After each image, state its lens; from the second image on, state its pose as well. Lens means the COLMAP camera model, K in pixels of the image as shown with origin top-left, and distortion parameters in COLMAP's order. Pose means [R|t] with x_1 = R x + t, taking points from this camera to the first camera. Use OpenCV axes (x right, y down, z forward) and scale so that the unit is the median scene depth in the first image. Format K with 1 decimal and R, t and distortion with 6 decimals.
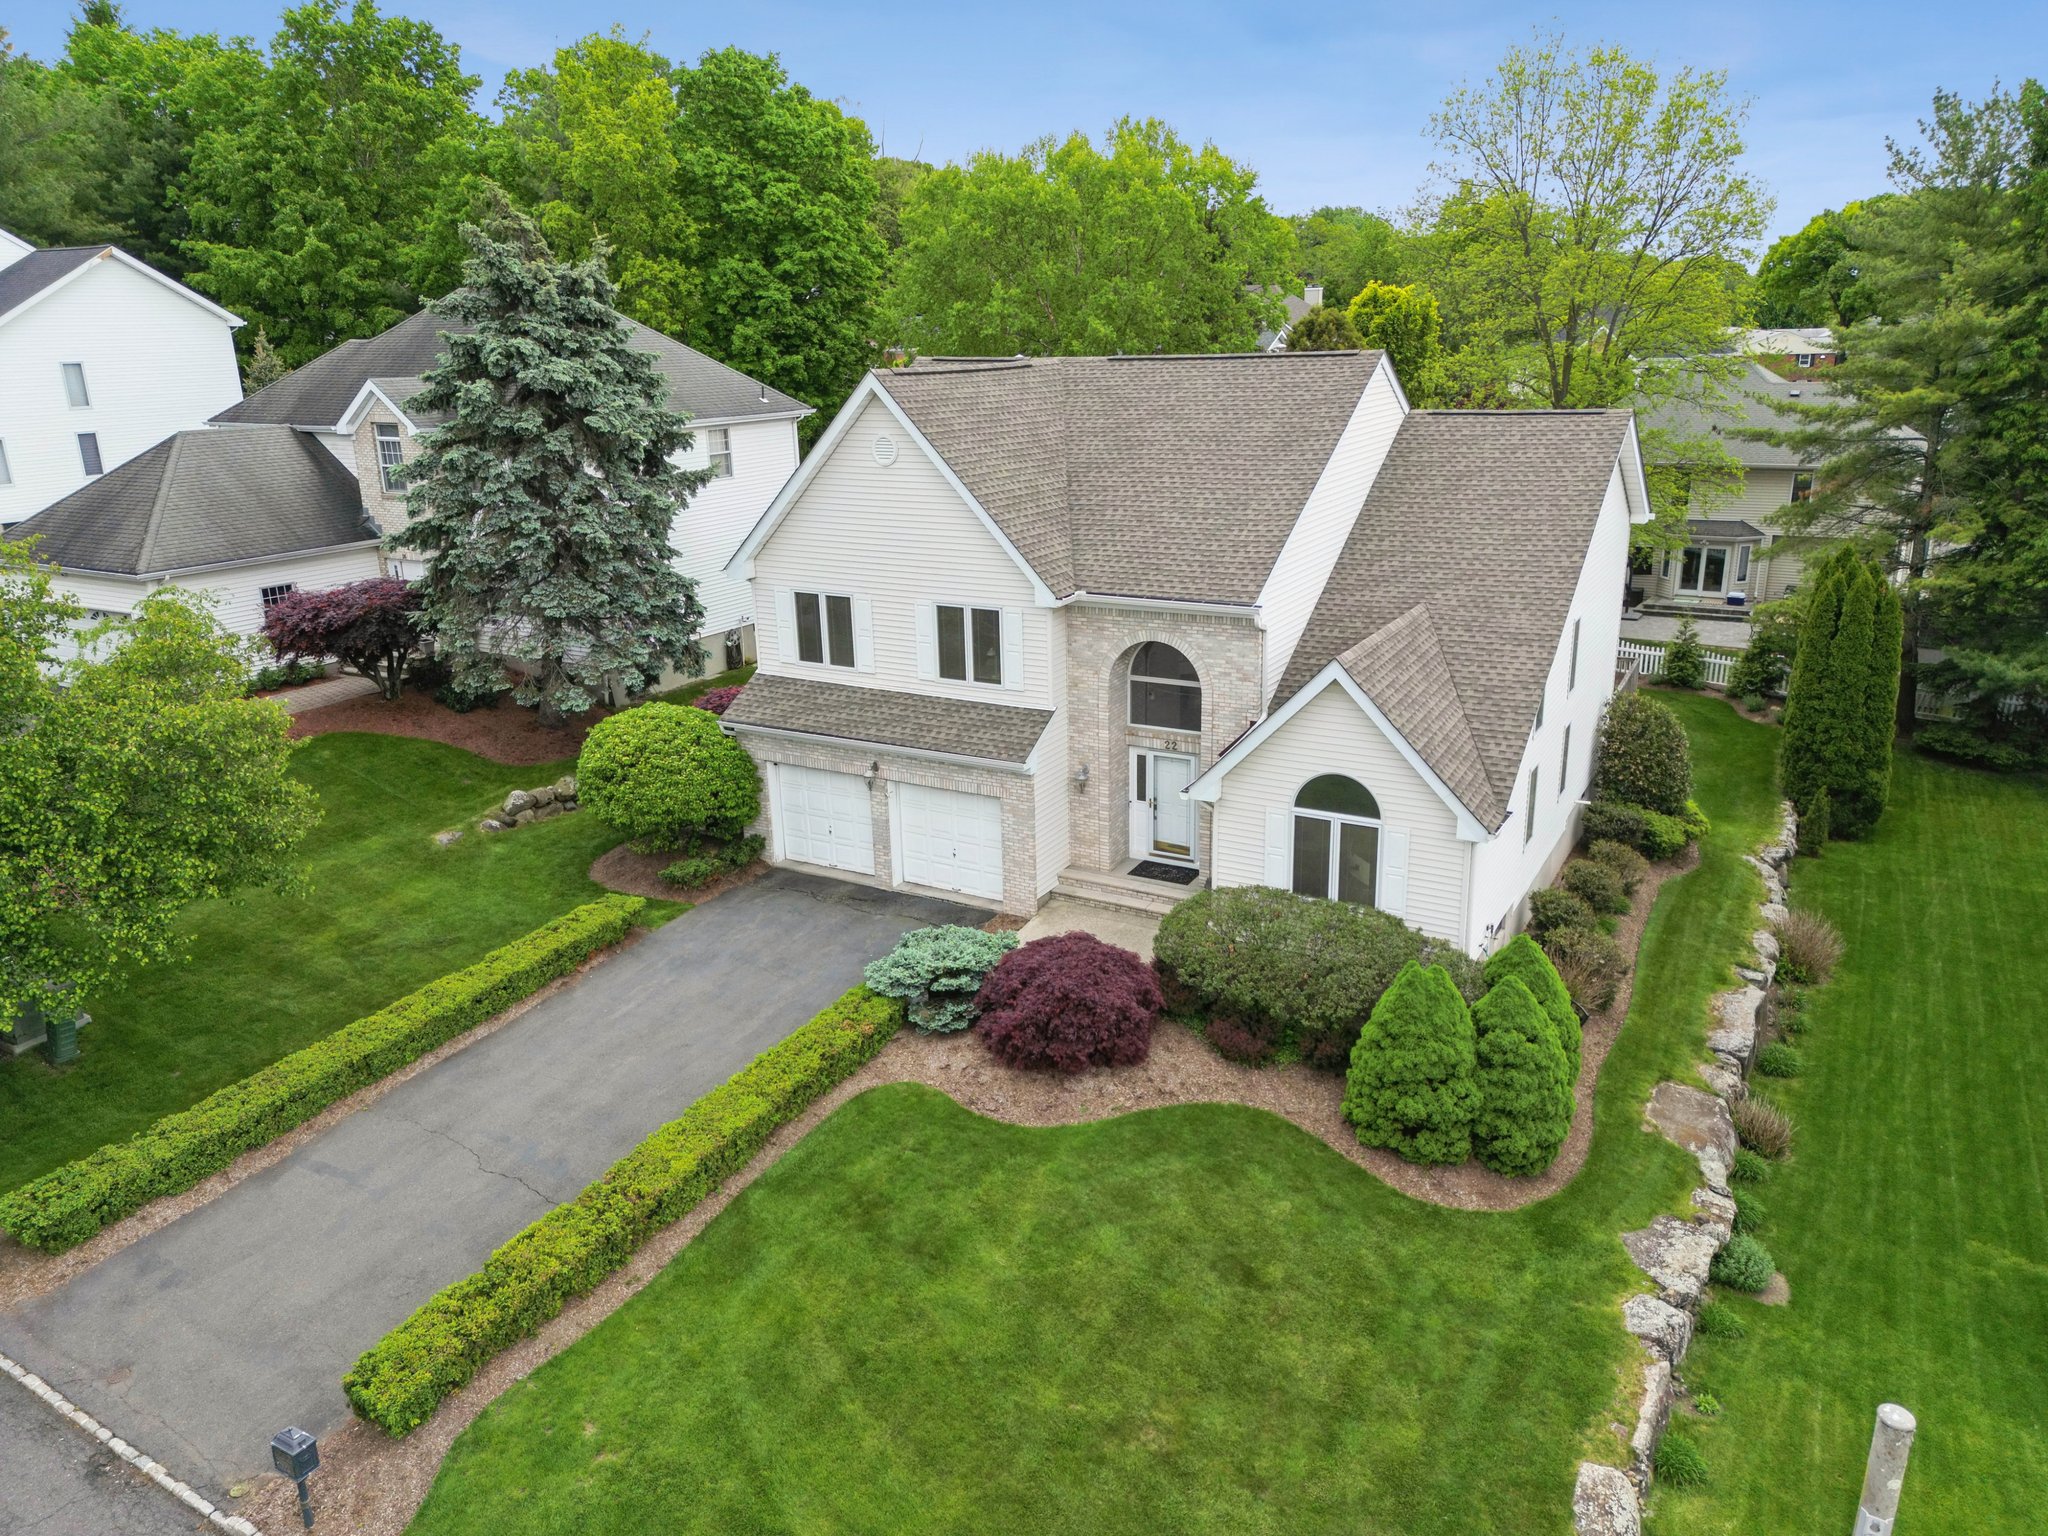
lens RADIAL K [[1426.6, 0, 1024.0], [0, 1426.6, 768.0], [0, 0, 1]] dist [0.045696, -0.026993]
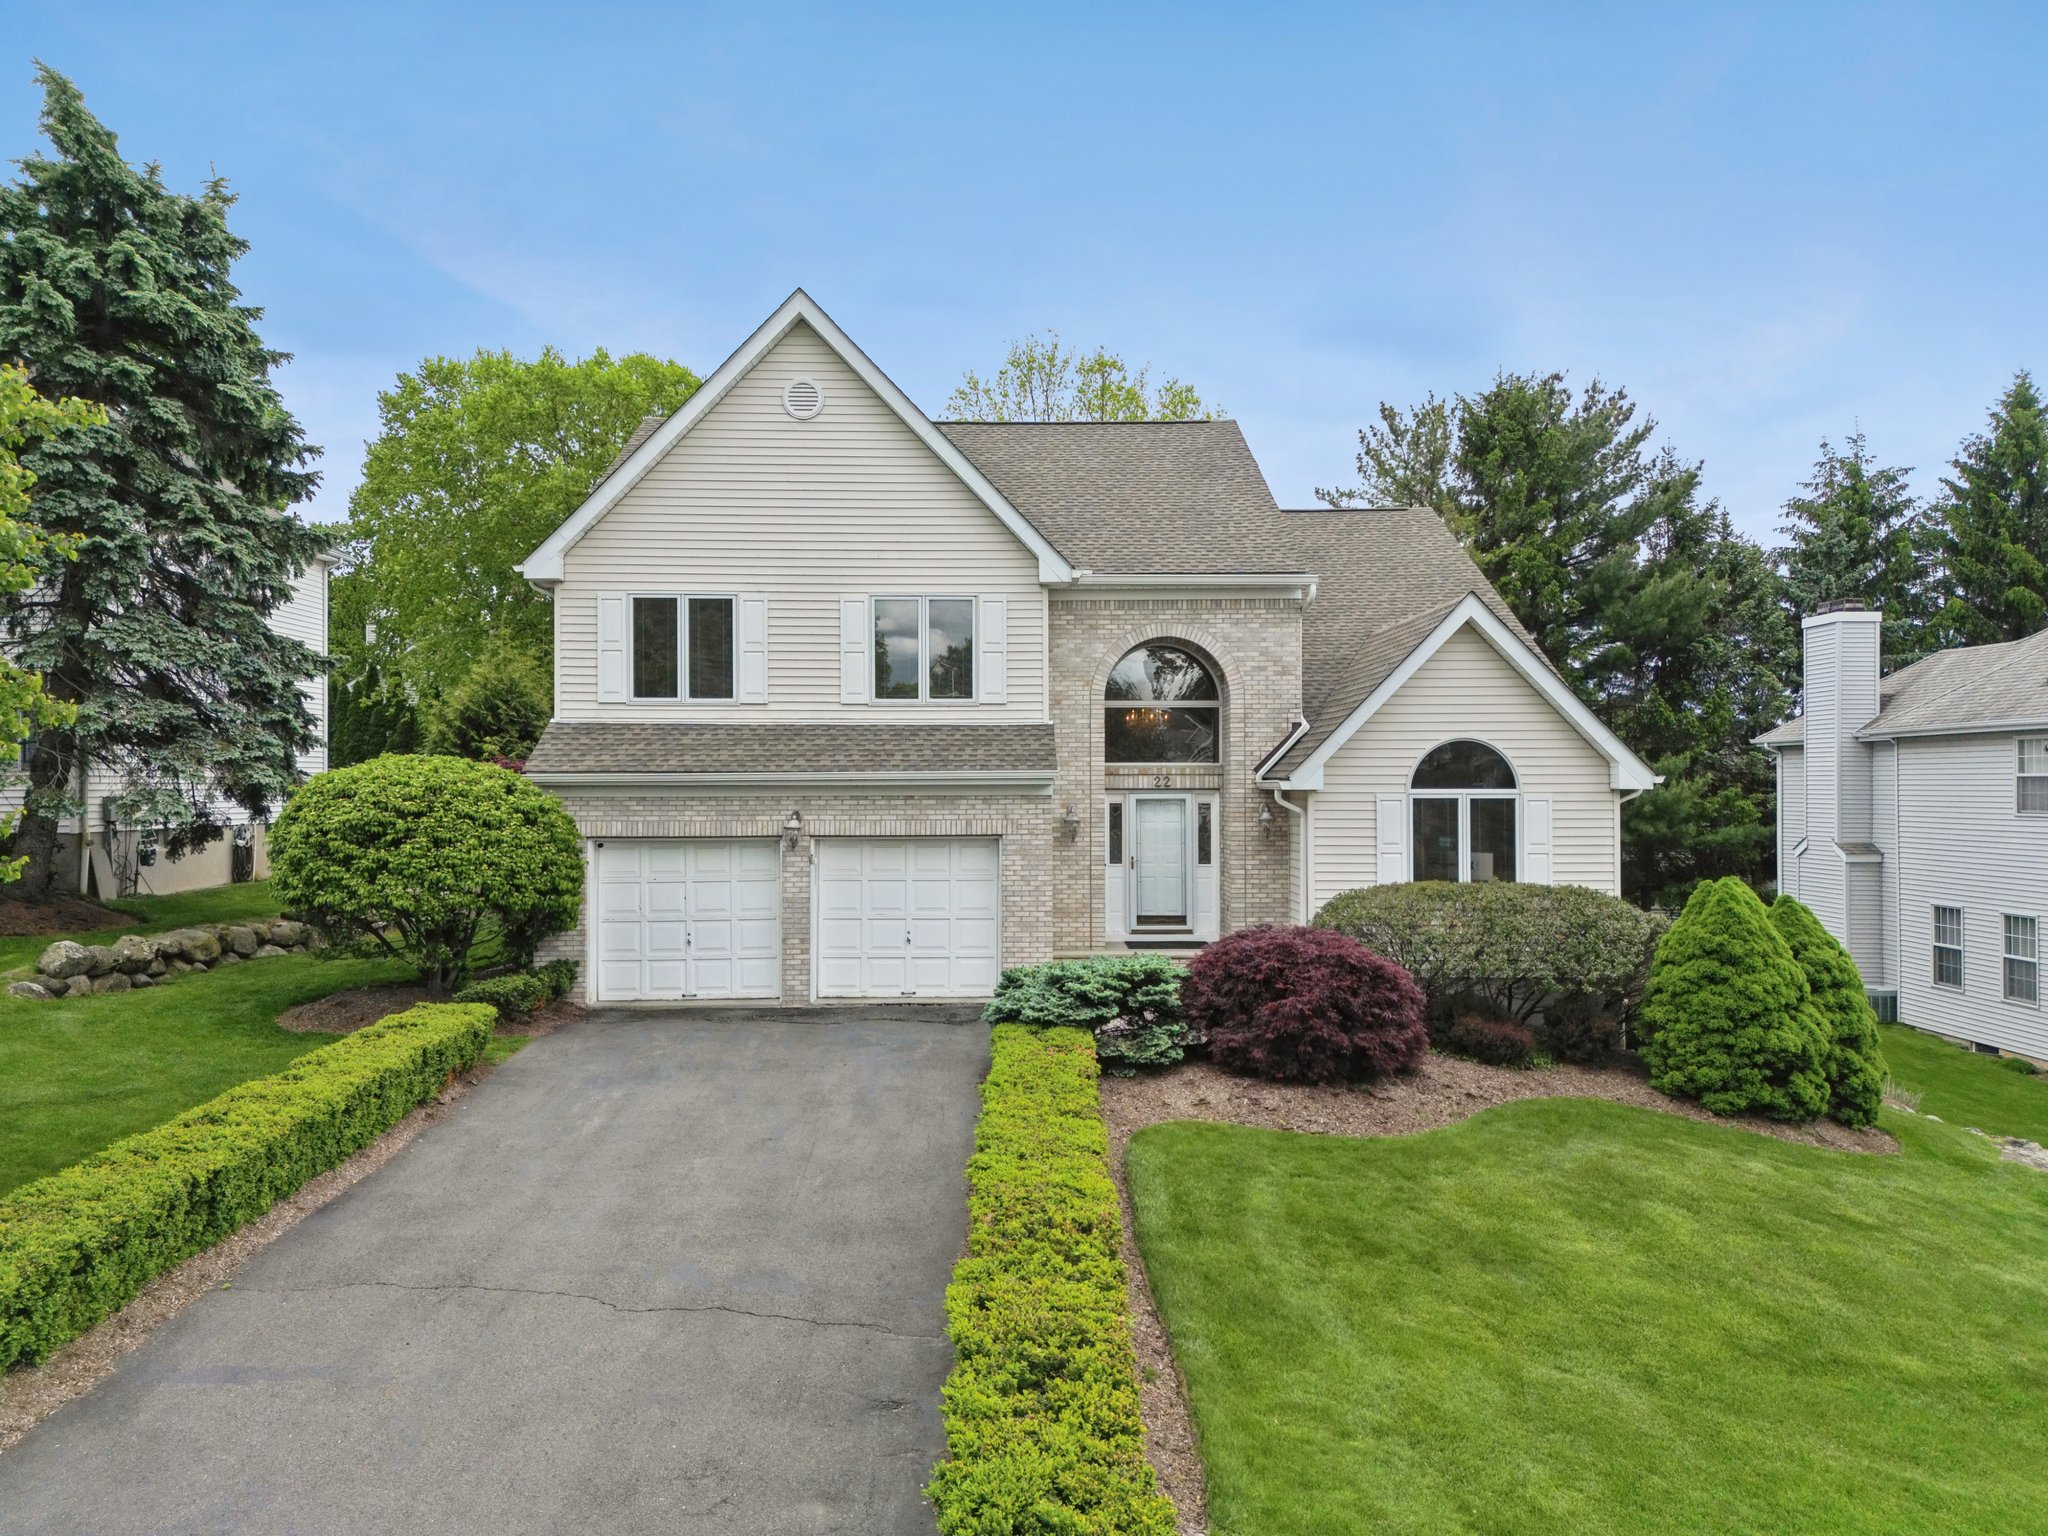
lens RADIAL K [[1472.3, 0, 1024.0], [0, 1472.3, 768.0], [0, 0, 1]] dist [0.024347, -0.004861]
pose [[0.861160, 0.026969, 0.507617, -0.374687], [0.131969, 0.952493, -0.274486, 0.188495], [-0.490904, 0.303366, 0.816690, 0.347713]]
